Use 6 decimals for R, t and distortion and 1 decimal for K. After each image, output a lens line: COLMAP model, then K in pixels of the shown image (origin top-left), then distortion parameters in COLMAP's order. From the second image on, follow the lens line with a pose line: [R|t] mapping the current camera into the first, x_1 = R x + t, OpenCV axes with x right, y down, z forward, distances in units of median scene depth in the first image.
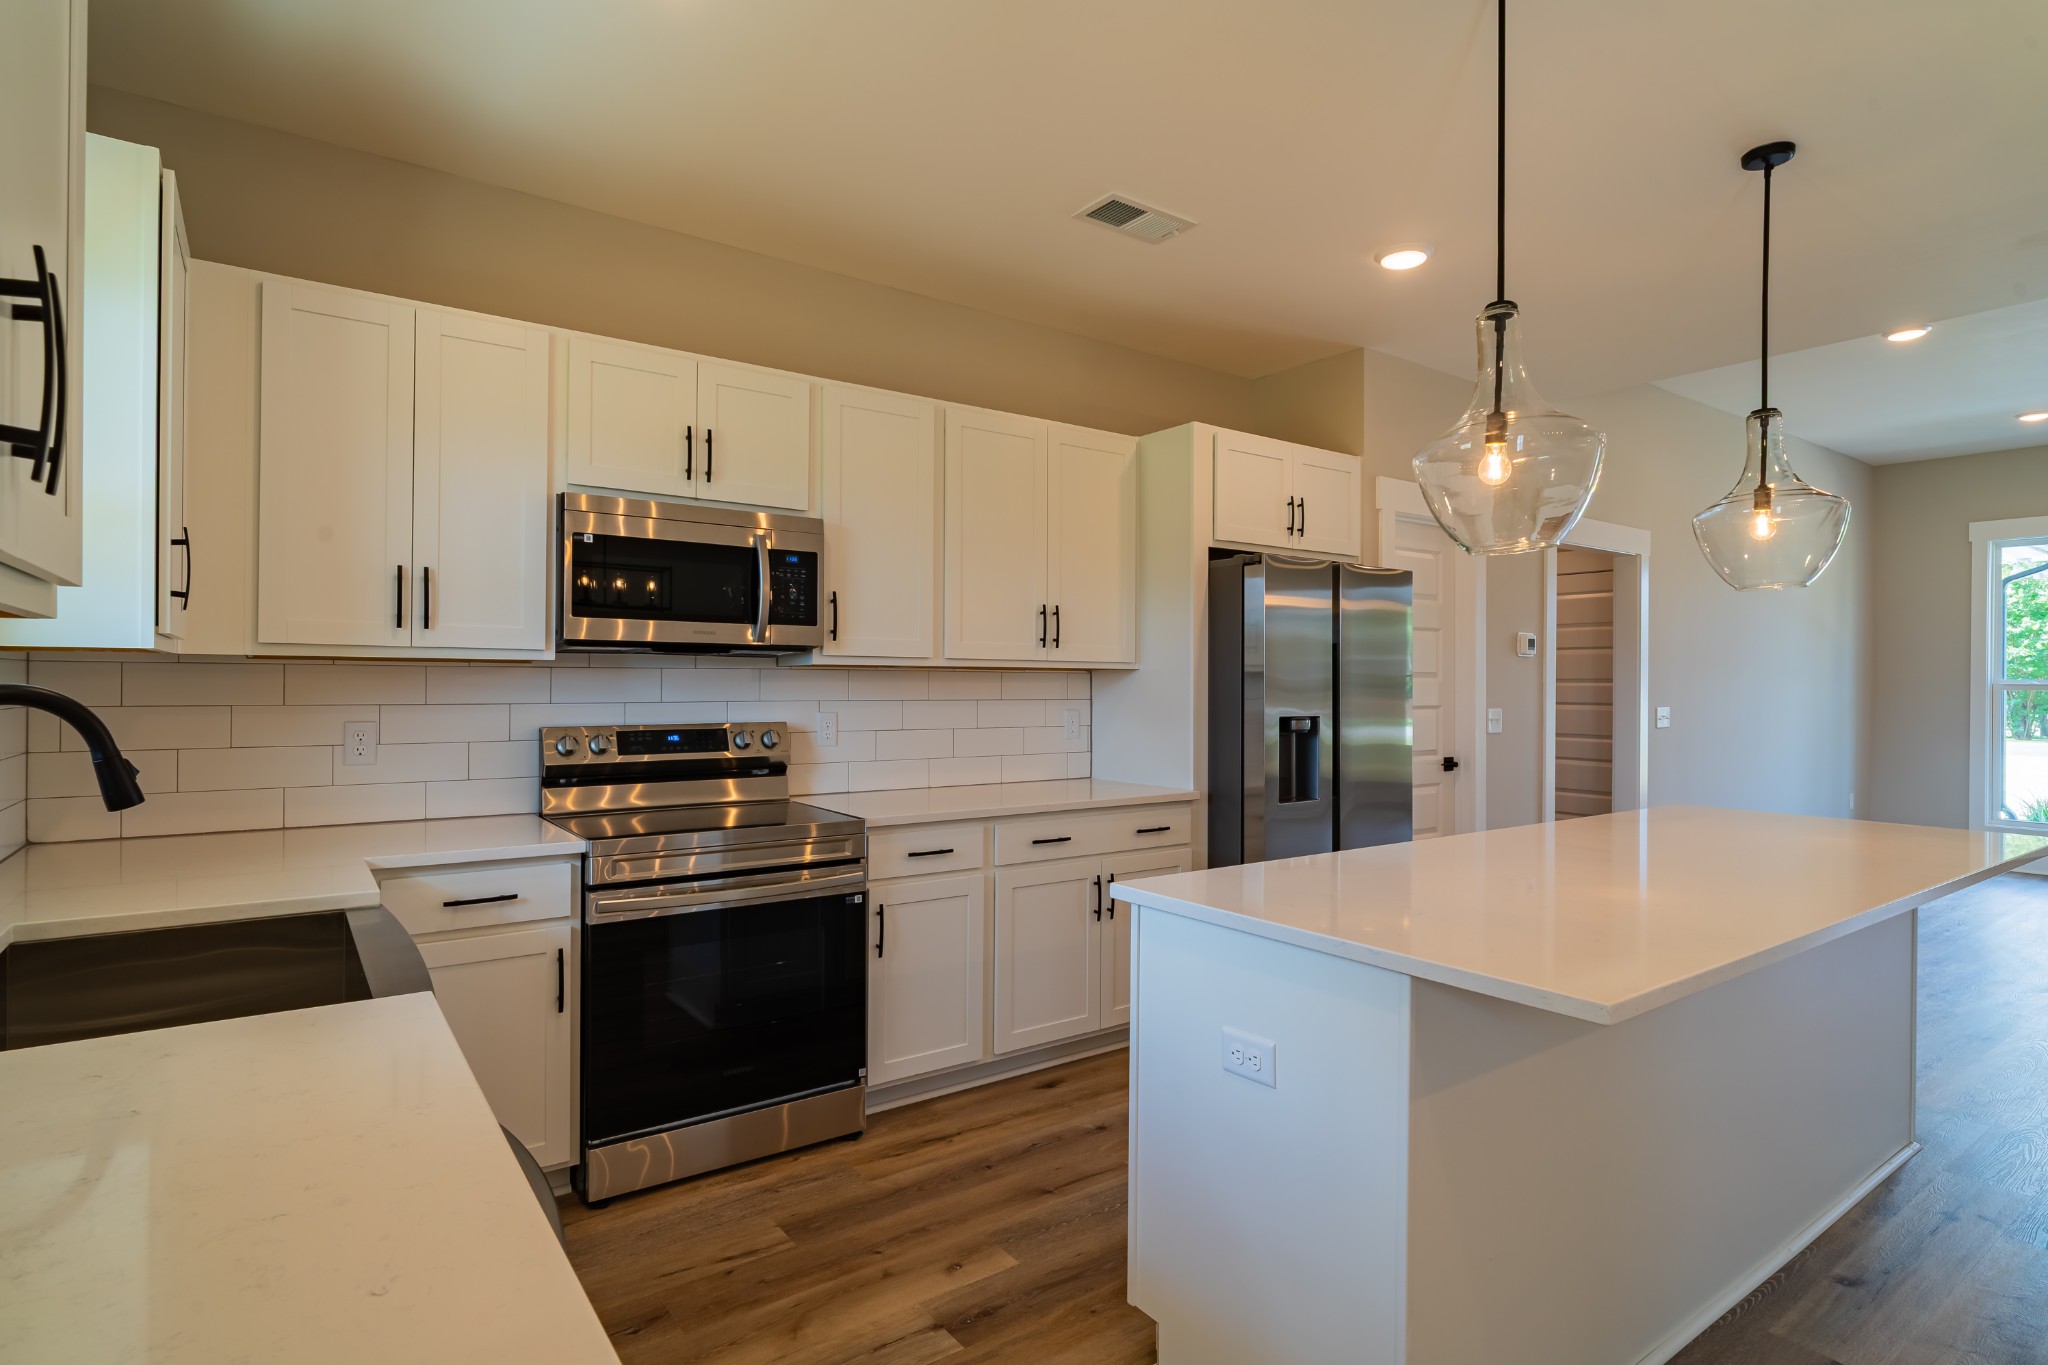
lens RADIAL K [[1060.5, 0, 1022.5], [0, 1060.5, 686.8], [0, 0, 1]] dist [-0.002430, 0.000335]
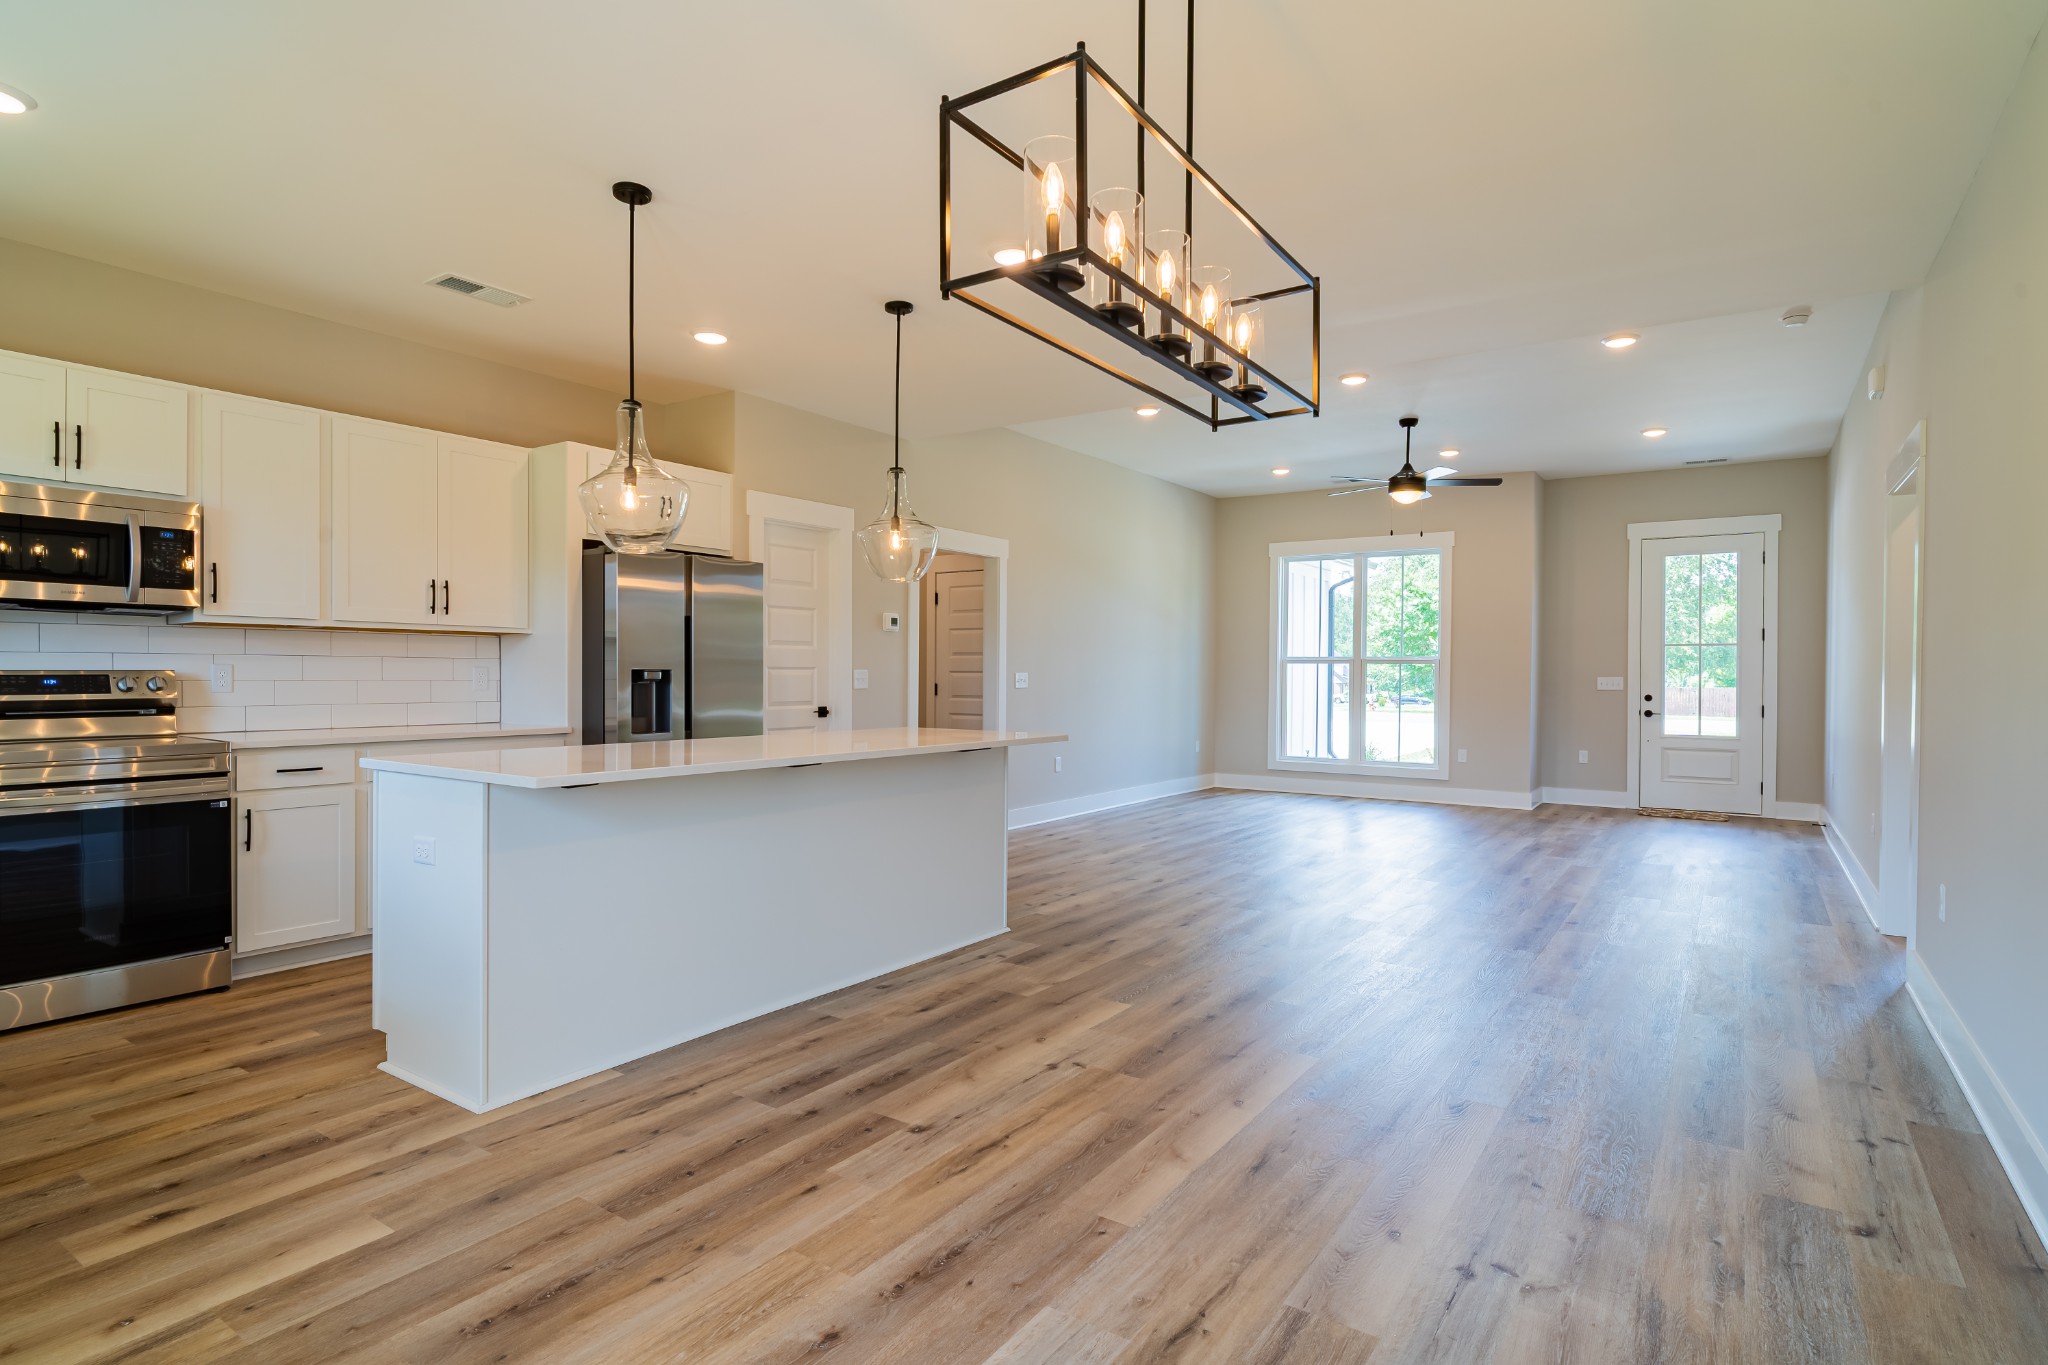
lens RADIAL K [[1060.5, 0, 1026.3], [0, 1060.5, 687.0], [0, 0, 1]] dist [-0.002430, 0.000335]
pose [[0.941926, -0.004043, 0.335797, 0.288961], [0.000266, 0.999936, 0.011293, 0.039547], [-0.335821, -0.010548, 0.941867, -0.462181]]
